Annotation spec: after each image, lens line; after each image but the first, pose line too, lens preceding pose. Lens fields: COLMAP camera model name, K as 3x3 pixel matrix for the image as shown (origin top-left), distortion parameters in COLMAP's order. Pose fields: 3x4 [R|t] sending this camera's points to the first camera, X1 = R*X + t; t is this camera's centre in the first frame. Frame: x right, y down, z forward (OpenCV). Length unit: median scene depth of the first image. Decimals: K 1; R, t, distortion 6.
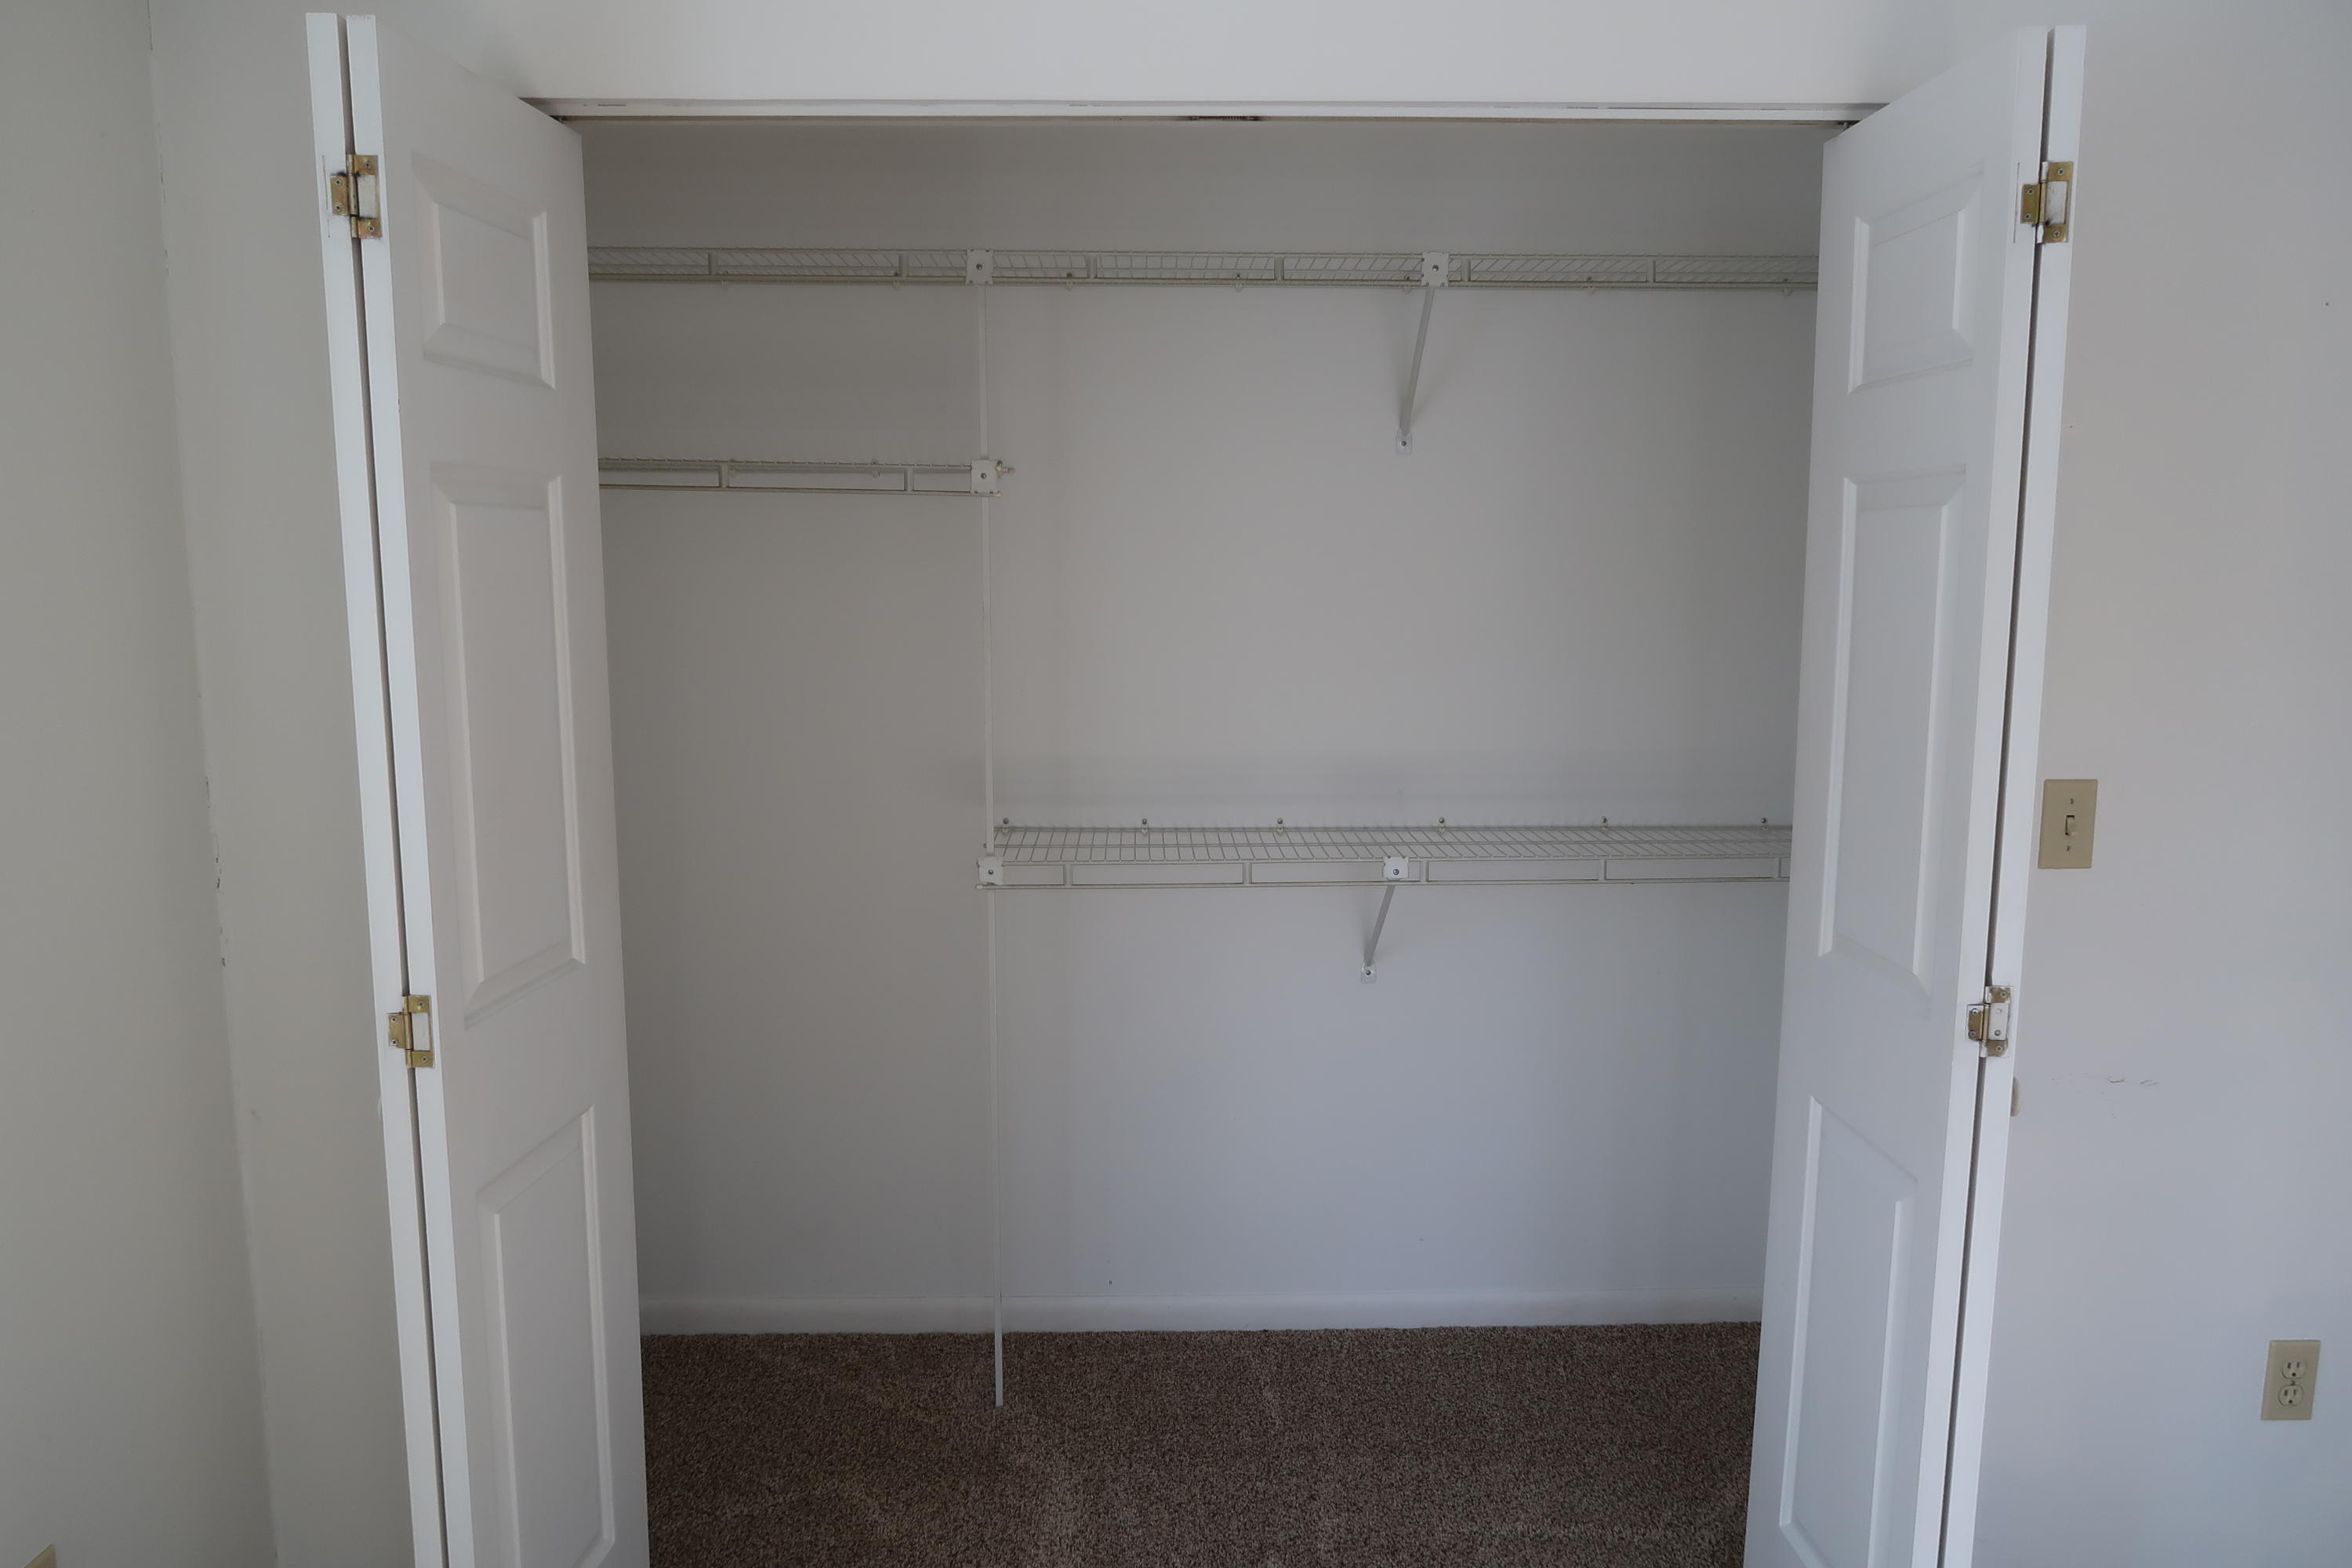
lens RADIAL K [[1605.3, 0, 1200.8], [0, 1605.3, 785.9], [0, 0, 1]] dist [-0.029668, 0.010985]
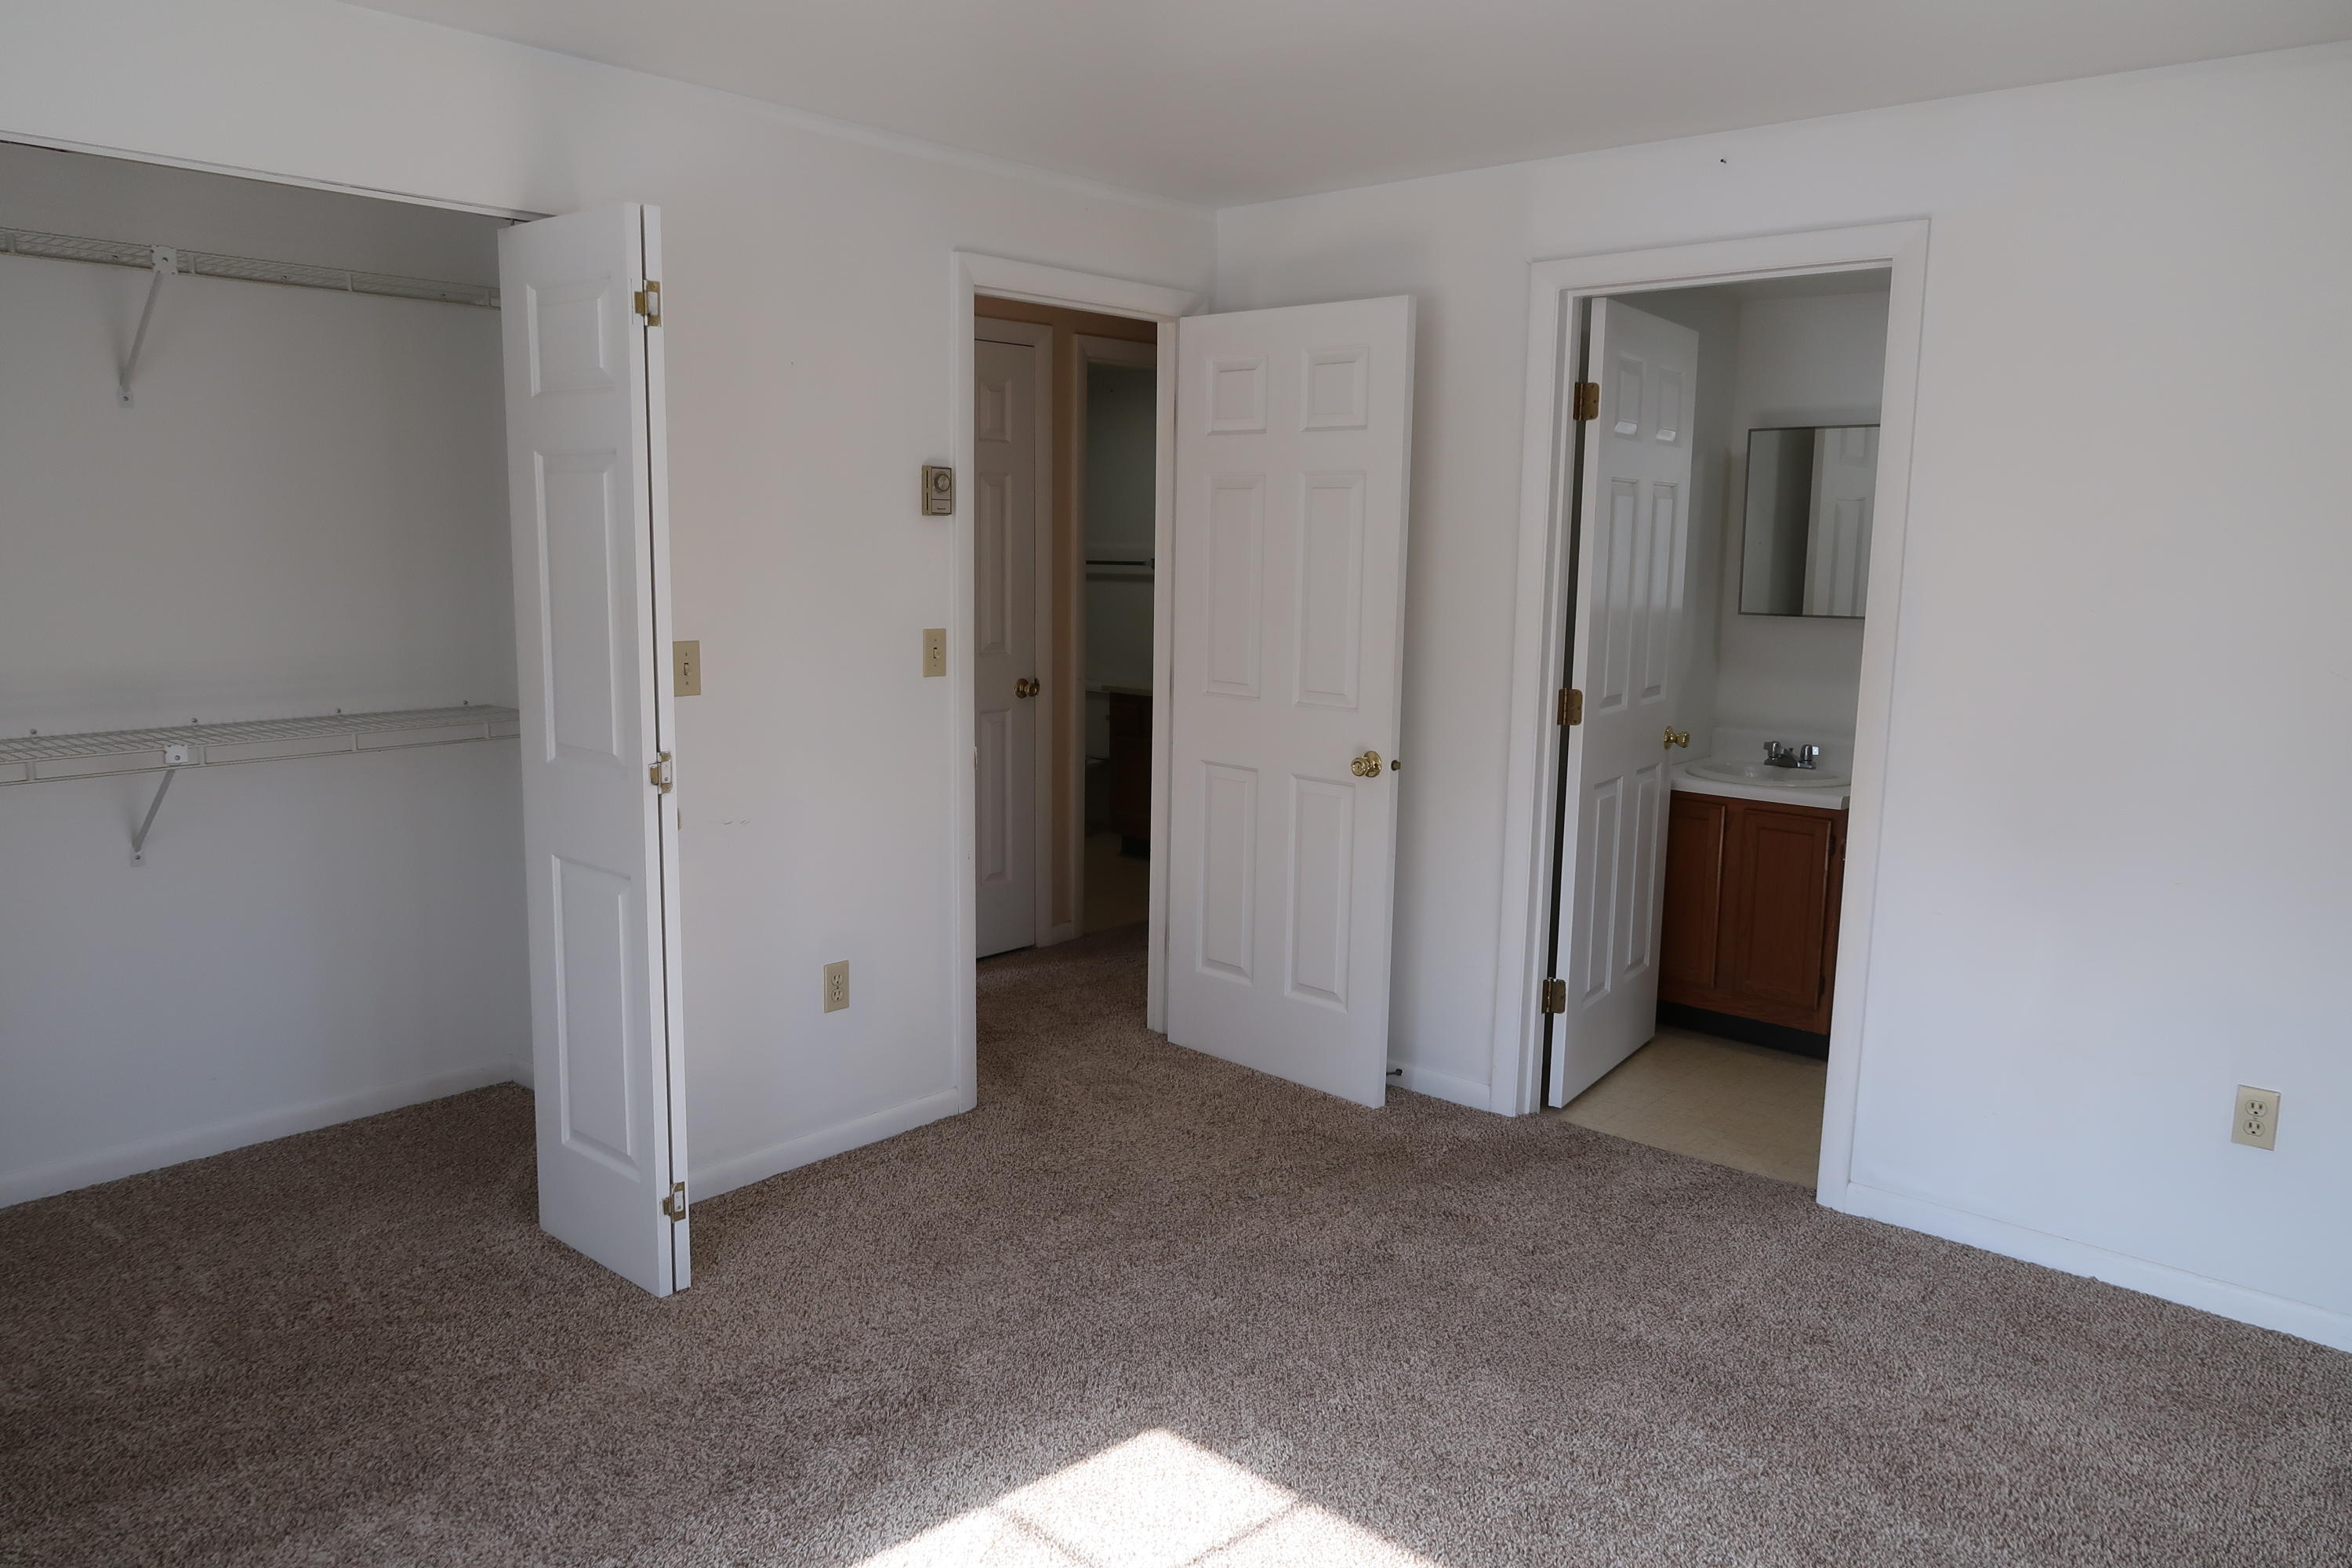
lens RADIAL K [[1605.3, 0, 1200.8], [0, 1605.3, 785.9], [0, 0, 1]] dist [-0.029668, 0.010985]
pose [[0.667795, -0.103834, 0.737067, -0.320864], [0.083058, 0.994433, 0.064838, 0.079002], [-0.739696, 0.017921, 0.672702, -0.487858]]
